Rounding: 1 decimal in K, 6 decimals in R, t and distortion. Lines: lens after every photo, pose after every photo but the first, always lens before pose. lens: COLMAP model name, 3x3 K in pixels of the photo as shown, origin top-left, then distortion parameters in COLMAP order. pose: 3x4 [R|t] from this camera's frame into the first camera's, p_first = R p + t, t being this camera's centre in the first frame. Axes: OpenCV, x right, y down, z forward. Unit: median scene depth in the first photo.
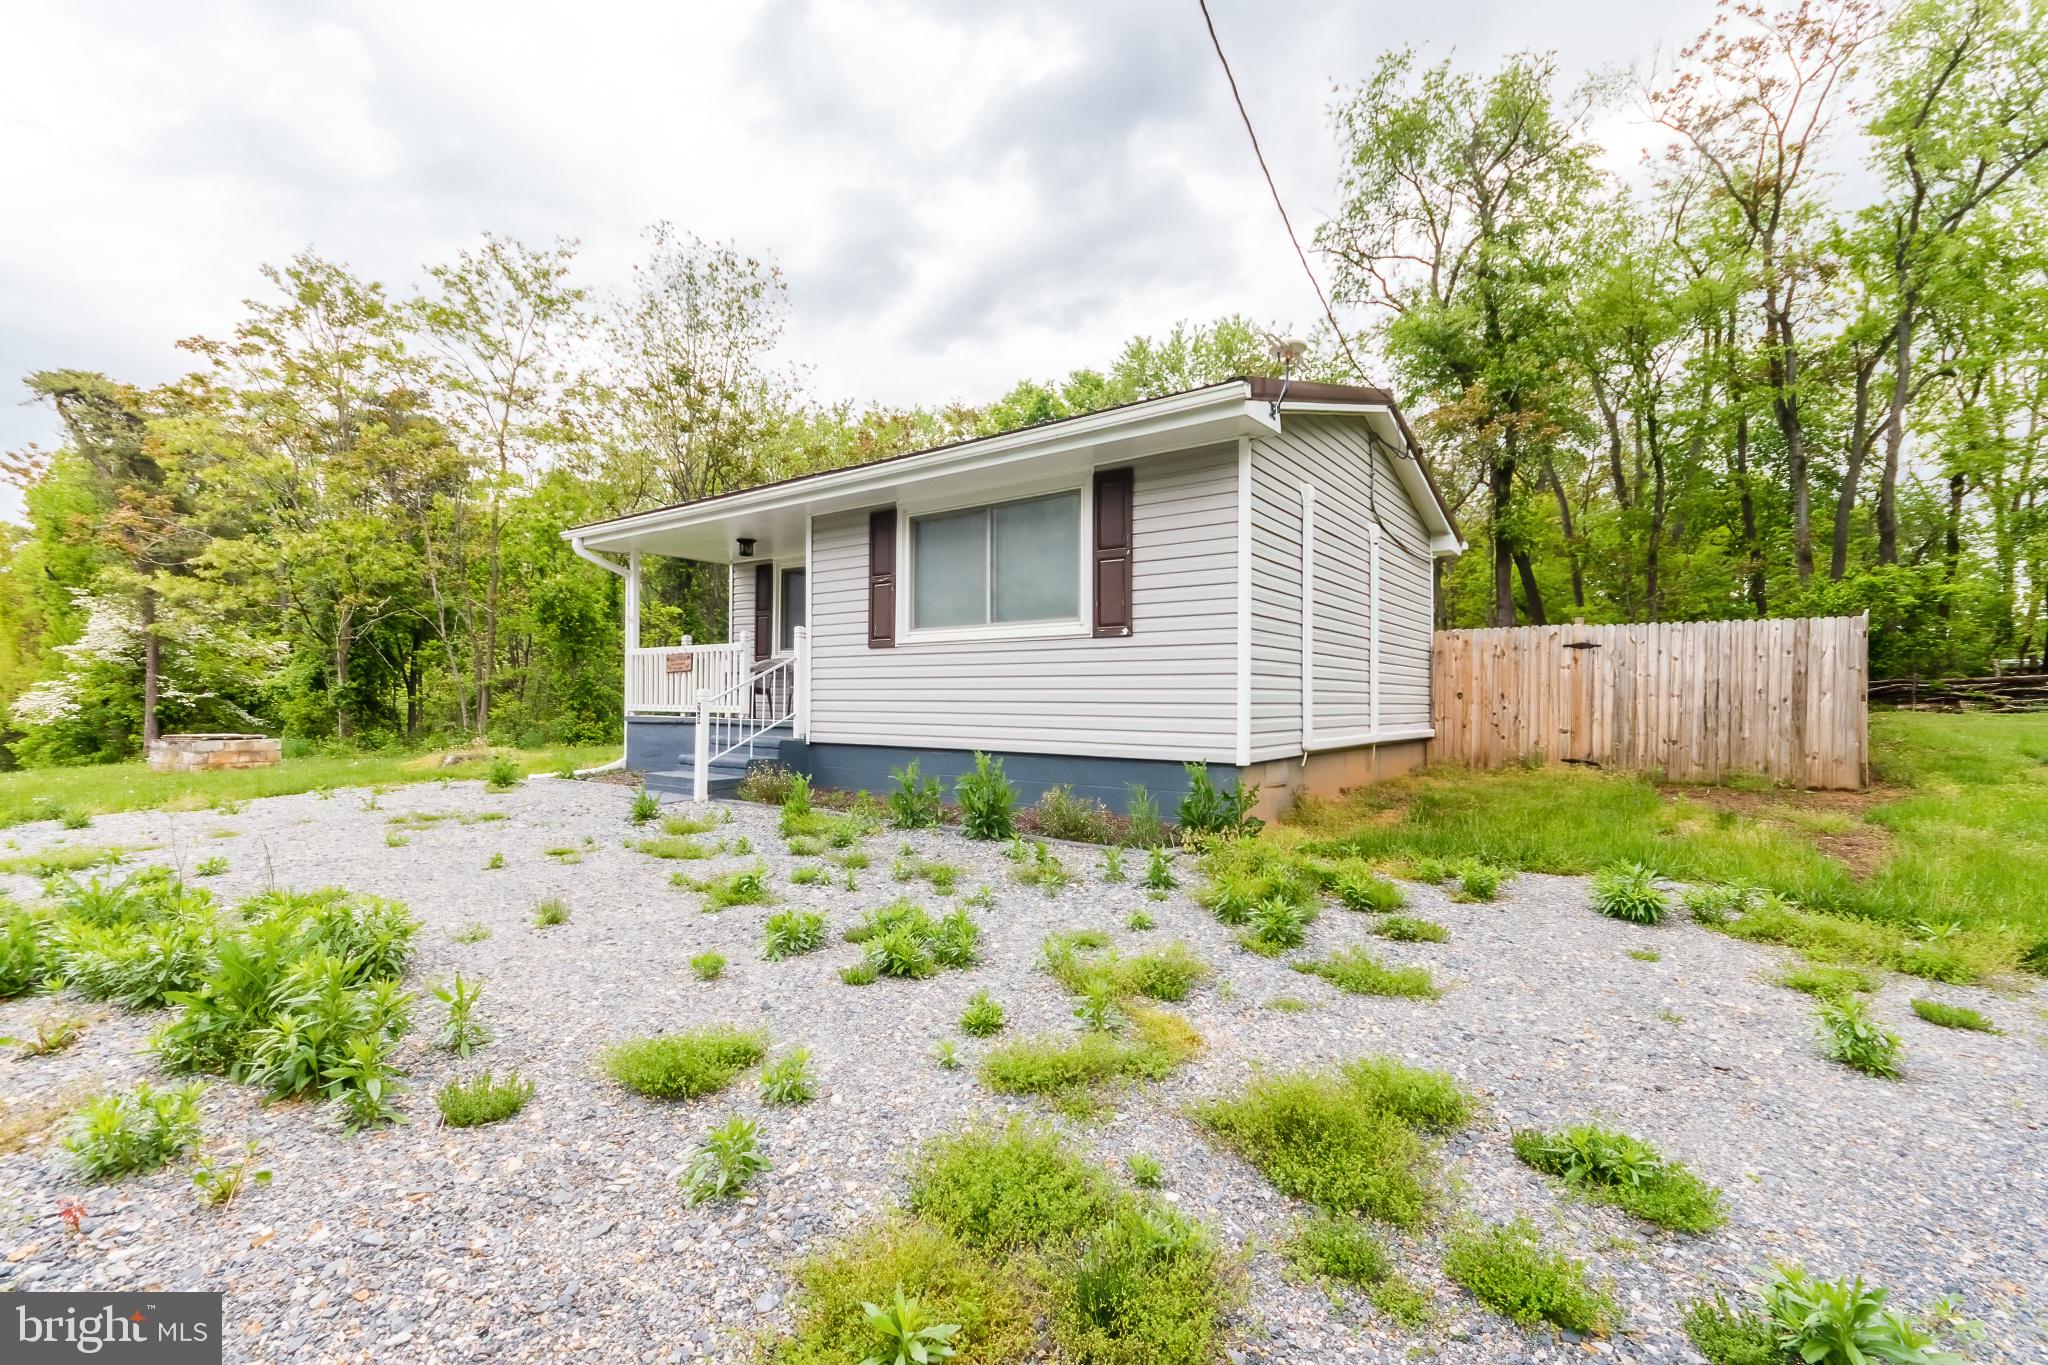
lens RADIAL K [[894.7, 0, 1022.8], [0, 894.7, 693.4], [0, 0, 1]] dist [0.001977, 0.000320]
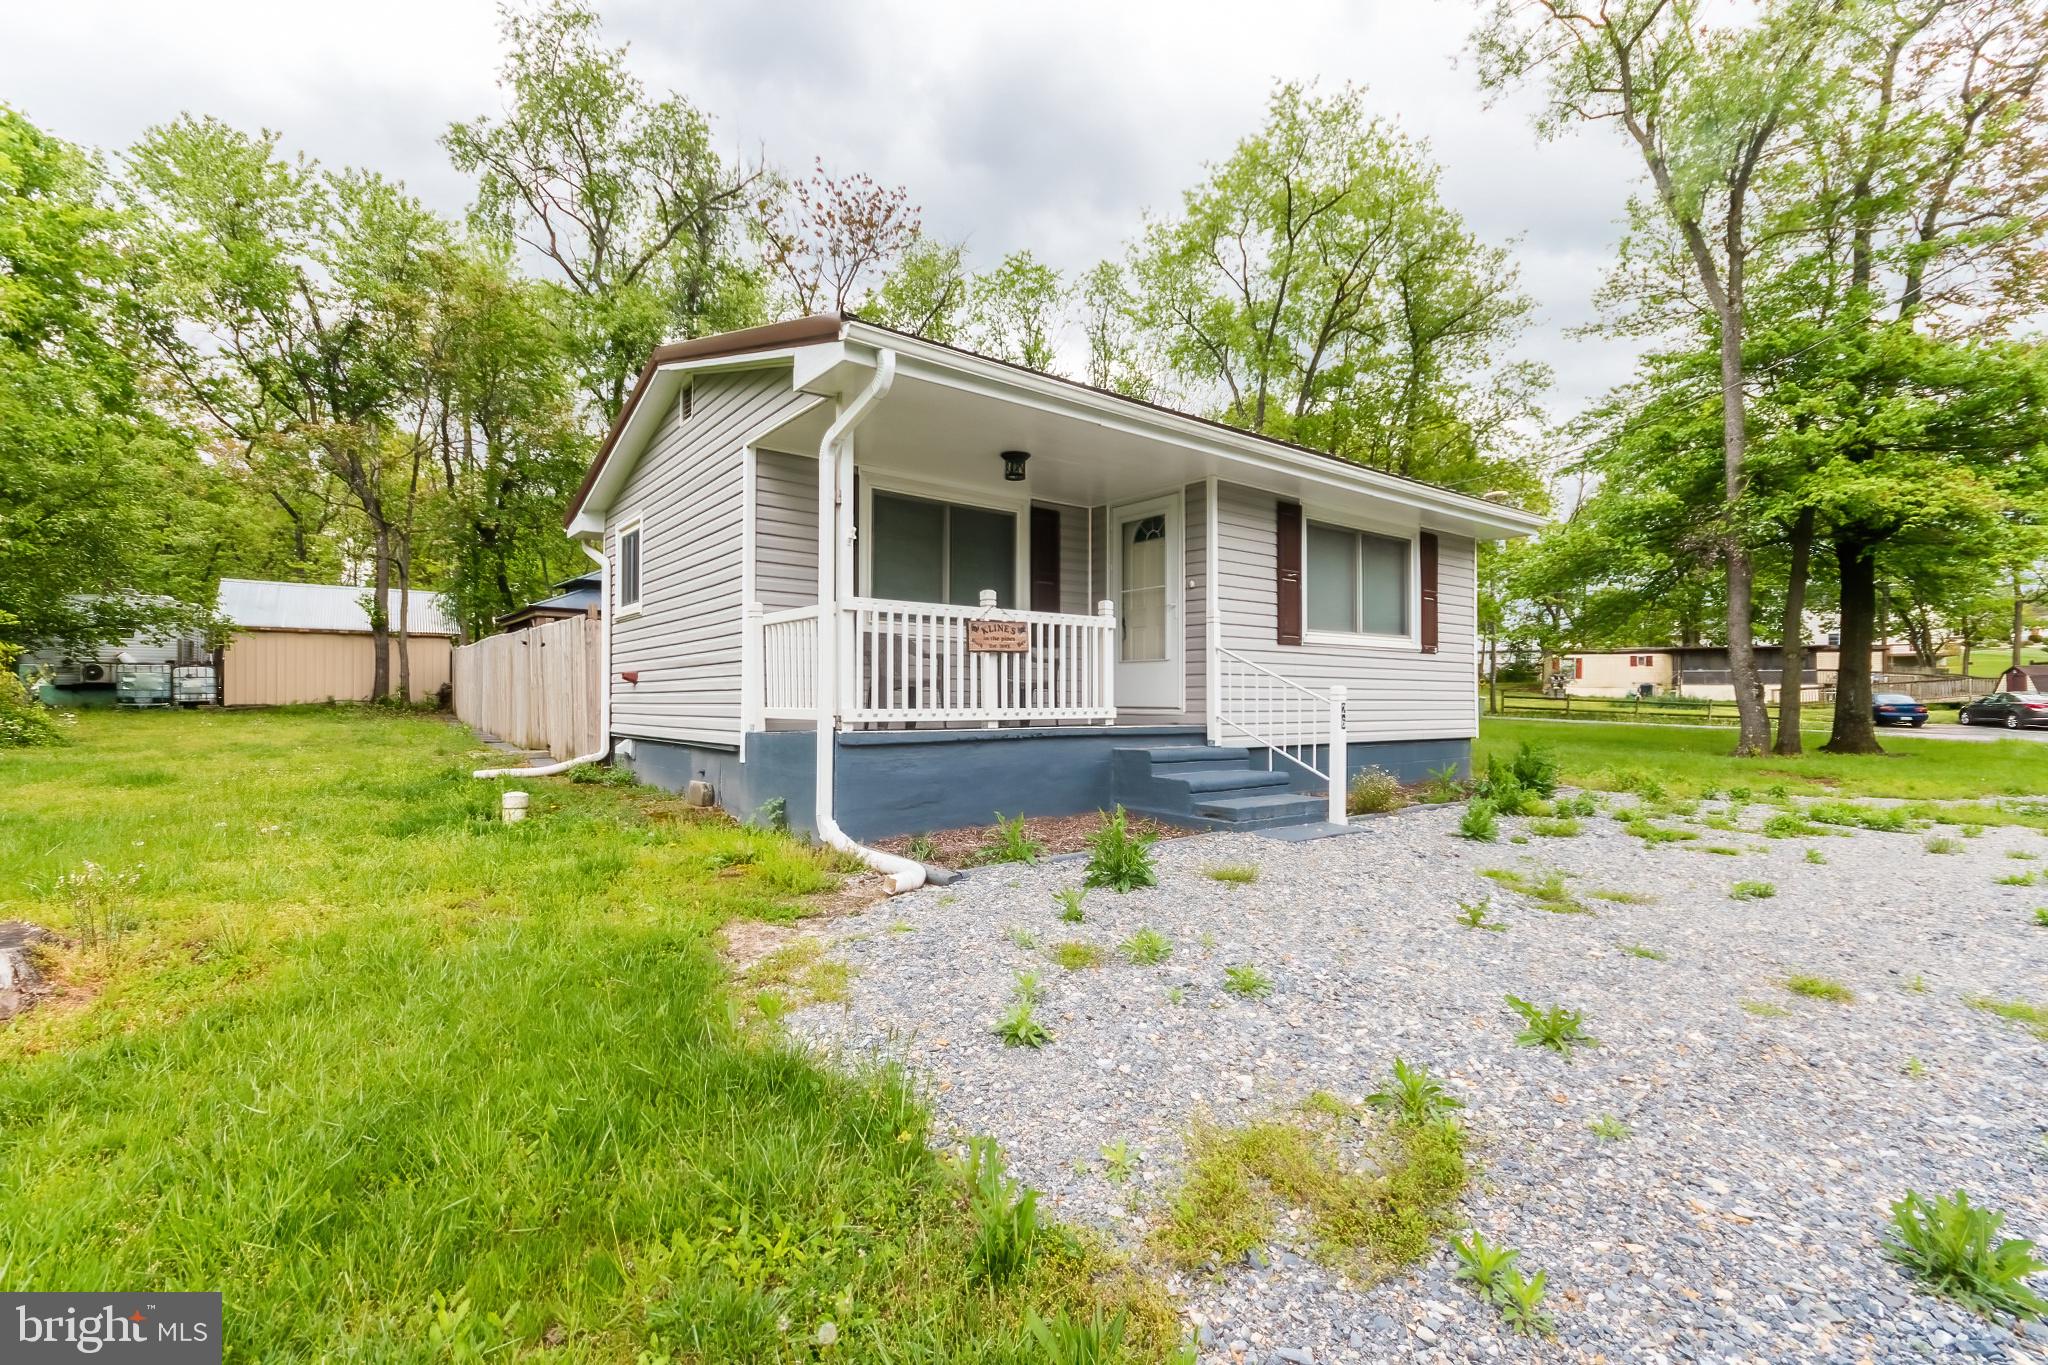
lens RADIAL K [[894.7, 0, 1022.8], [0, 894.7, 693.4], [0, 0, 1]] dist [0.001977, 0.000320]
pose [[0.275435, 0.006212, 0.961300, -1.163538], [-0.006063, 0.999970, -0.004725, 0.007688], [-0.961301, -0.004527, 0.275465, 1.009015]]
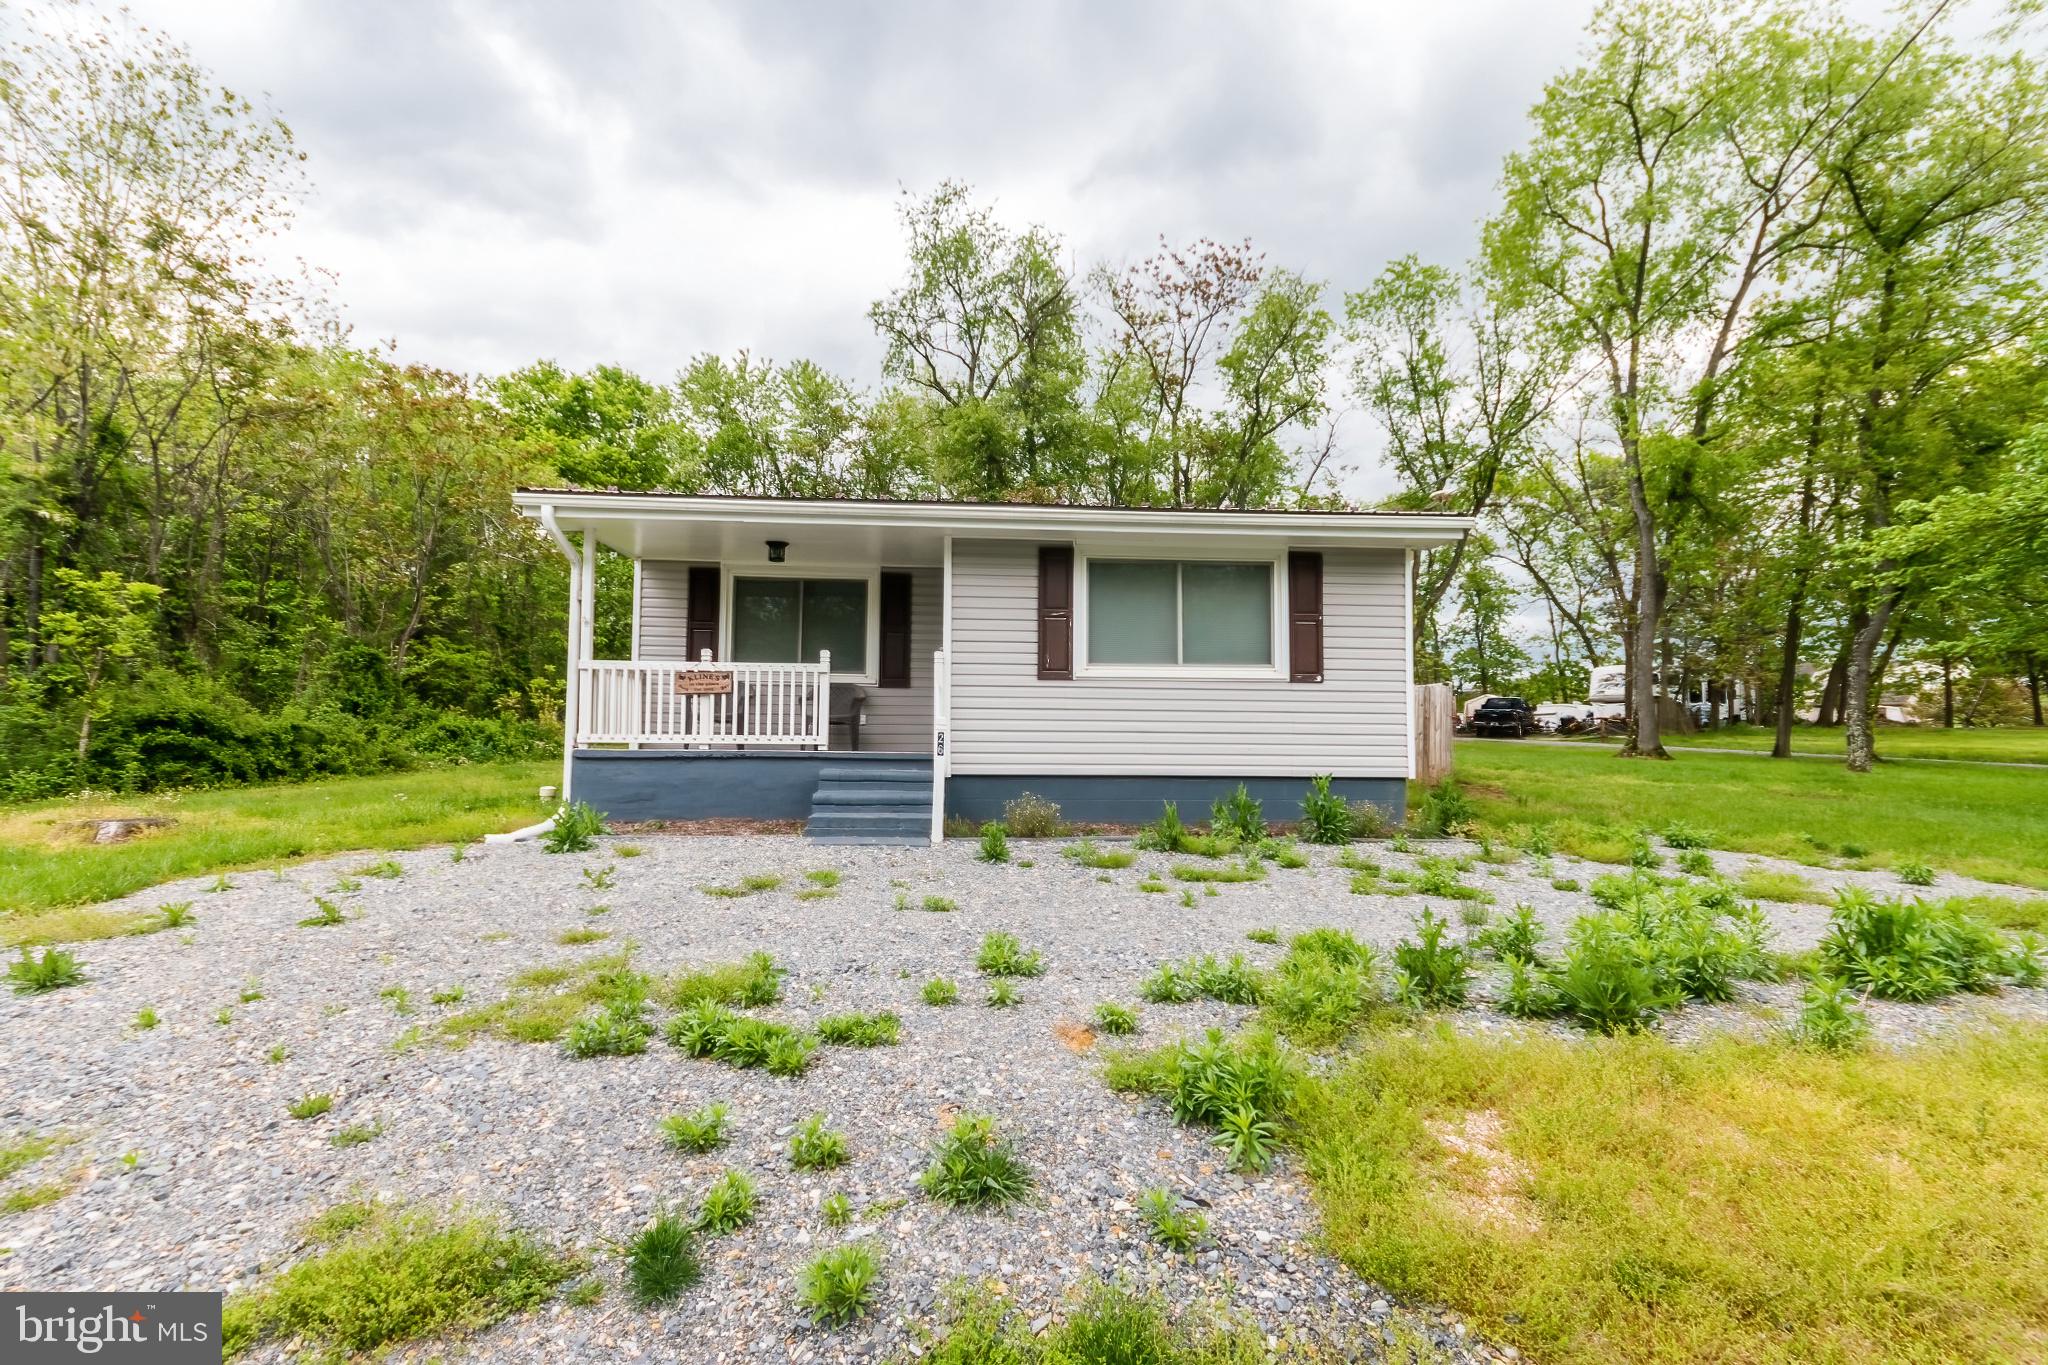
lens RADIAL K [[876.2, 0, 1024.0], [0, 876.2, 682.5], [0, 0, 1]] dist [0.002572, 0.000220]
pose [[0.754143, 0.037667, 0.655629, -0.843599], [-0.010262, 0.998908, -0.045584, -0.001362], [-0.656630, 0.027649, 0.753706, 0.265953]]
